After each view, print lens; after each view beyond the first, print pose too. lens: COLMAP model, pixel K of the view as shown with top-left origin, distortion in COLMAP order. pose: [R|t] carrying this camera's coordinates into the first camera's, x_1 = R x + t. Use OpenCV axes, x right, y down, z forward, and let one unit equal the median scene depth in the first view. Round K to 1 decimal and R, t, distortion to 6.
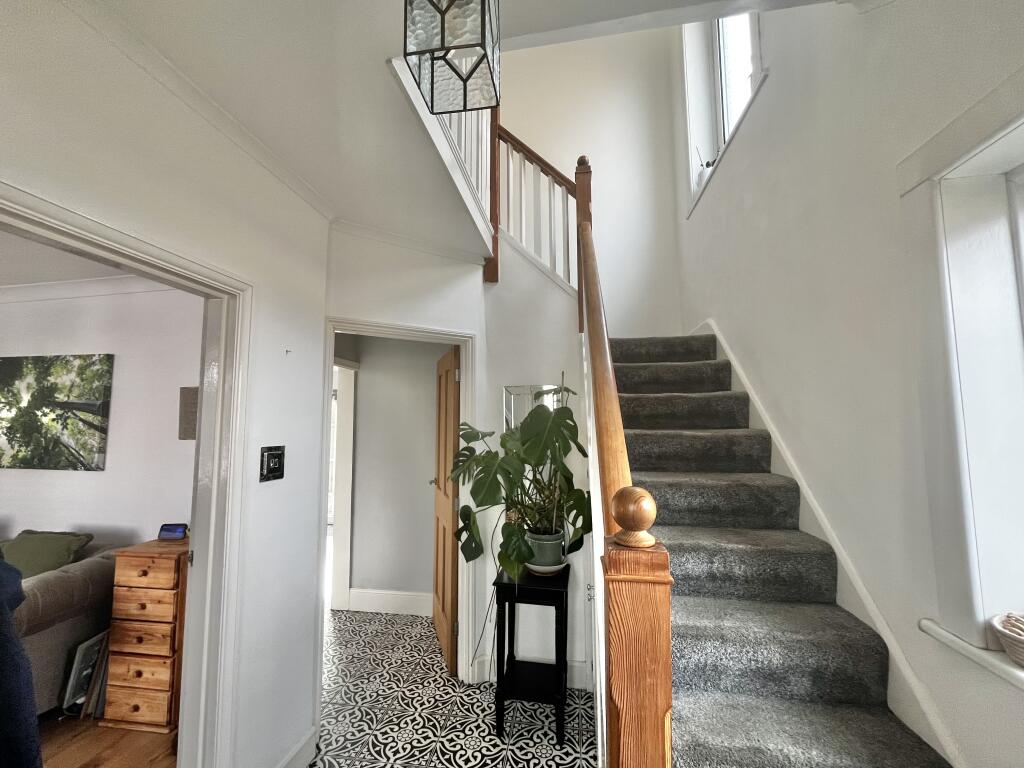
lens RADIAL K [[416.4, 0, 513.4], [0, 416.4, 383.5], [0, 0, 1]] dist [-0.003083, 0.000569]
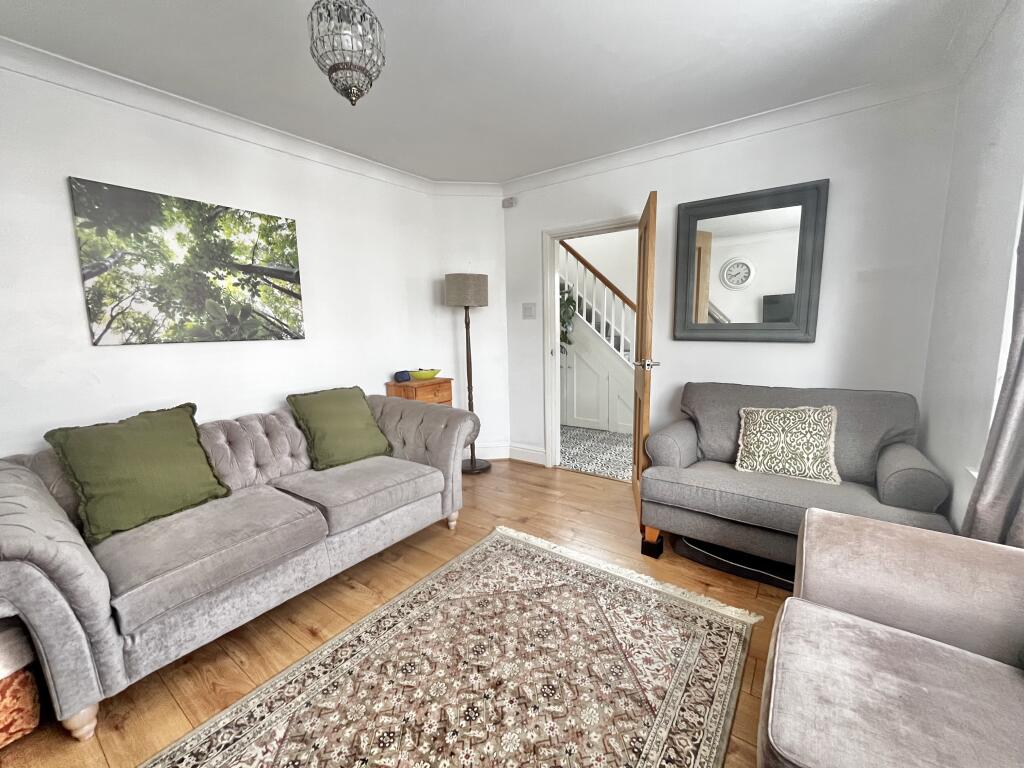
lens RADIAL K [[416.4, 0, 508.3], [0, 416.4, 384.1], [0, 0, 1]] dist [-0.003083, 0.000569]
pose [[0.455057, -0.129804, 0.880950, -1.646226], [-0.061692, 0.982345, 0.176611, 0.103349], [-0.888322, -0.134716, 0.439016, 0.073460]]
